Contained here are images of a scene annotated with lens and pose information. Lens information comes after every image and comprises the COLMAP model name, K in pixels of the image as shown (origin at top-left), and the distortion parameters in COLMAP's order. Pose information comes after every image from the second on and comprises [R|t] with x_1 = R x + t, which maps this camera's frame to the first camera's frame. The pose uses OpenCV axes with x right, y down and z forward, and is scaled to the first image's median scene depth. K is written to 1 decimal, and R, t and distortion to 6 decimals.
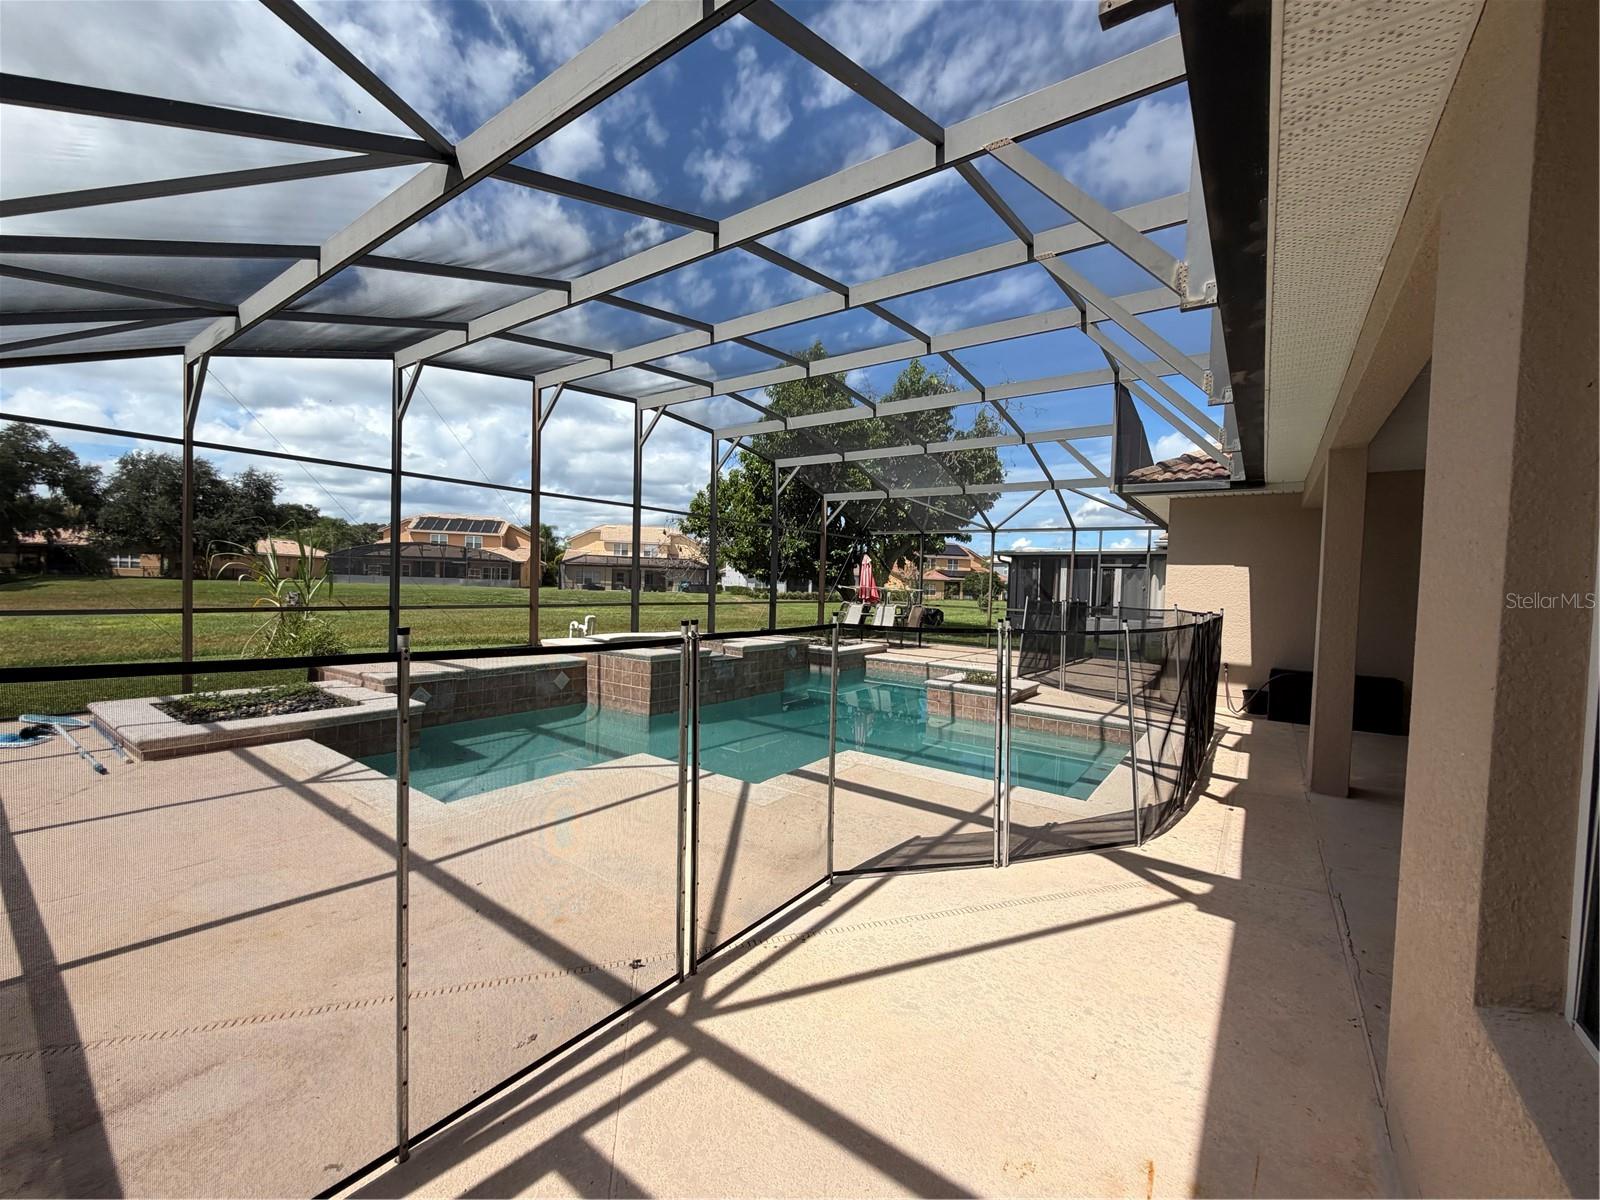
lens RADIAL K [[639.6, 0, 801.5], [0, 639.6, 602.4], [0, 0, 1]] dist [-0.001438, 0.001043]
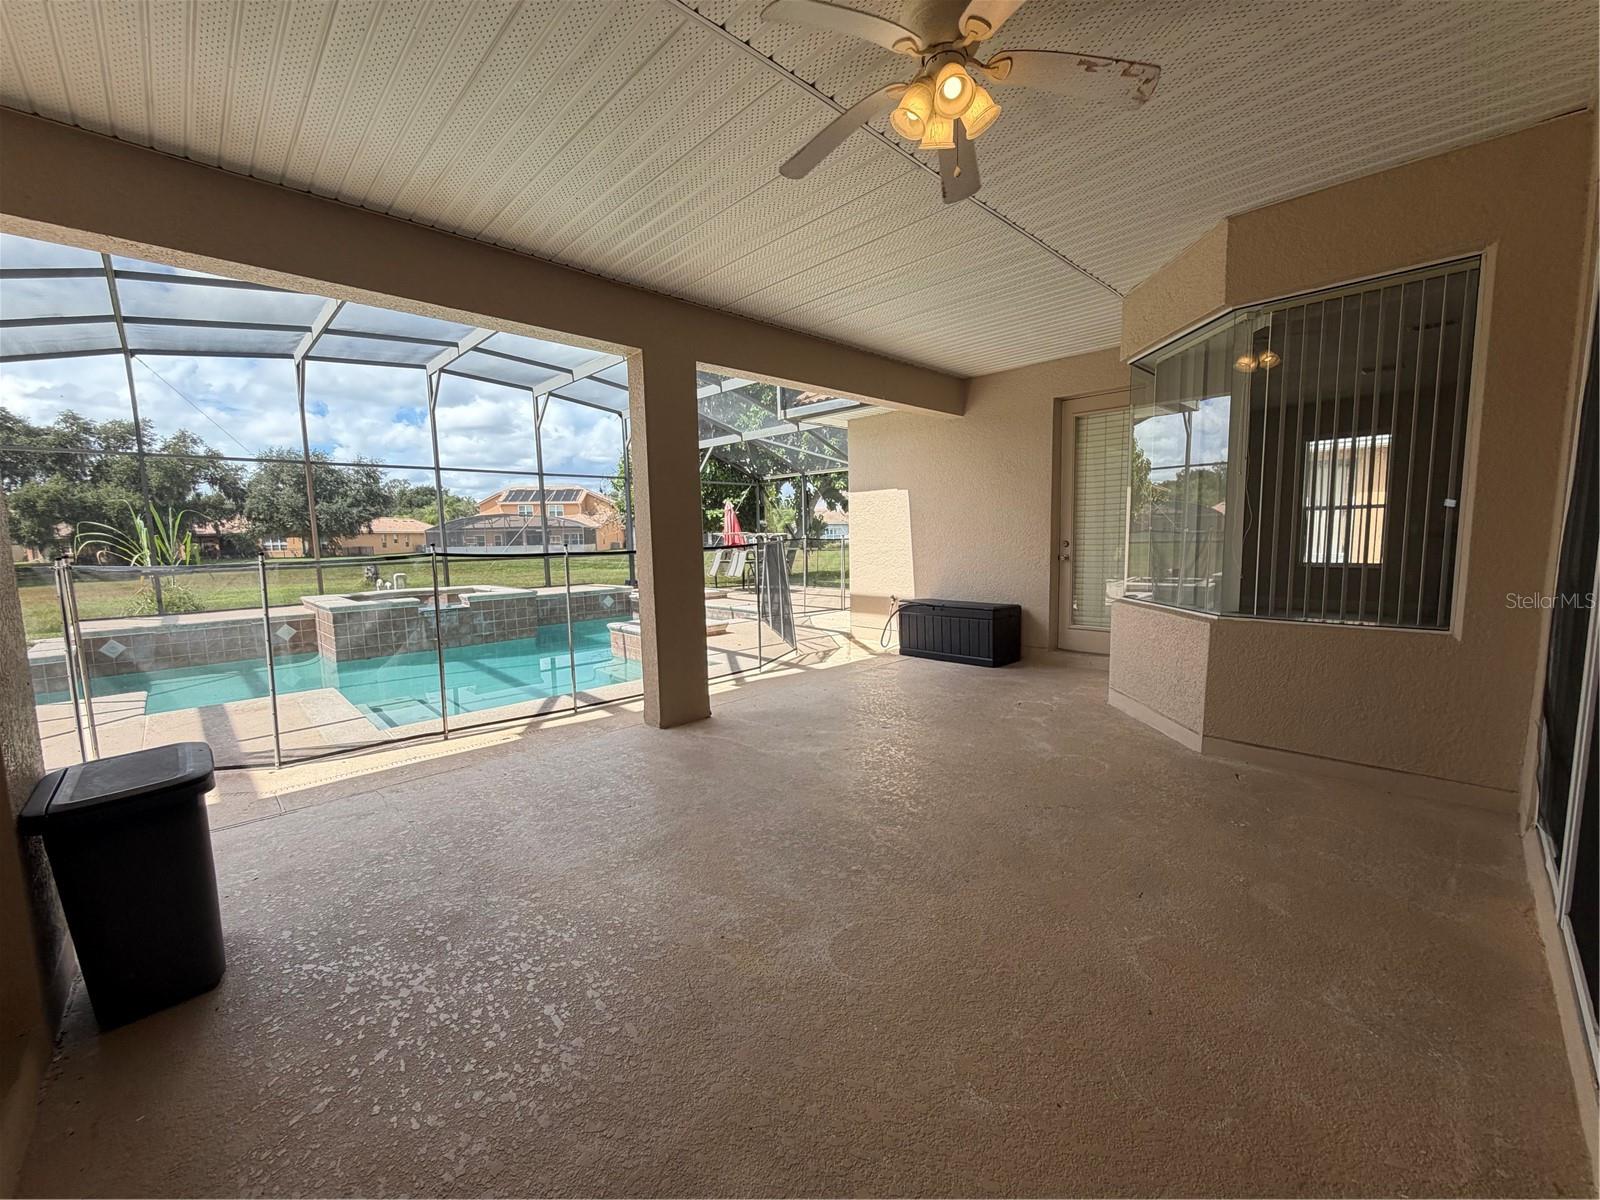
lens RADIAL K [[639.6, 0, 801.7], [0, 639.6, 598.3], [0, 0, 1]] dist [-0.001438, 0.001043]
pose [[0.983890, -0.035474, -0.175218, 0.102721], [0.047285, 0.996849, 0.063696, 0.004911], [0.172407, -0.070955, 0.982467, 0.008950]]
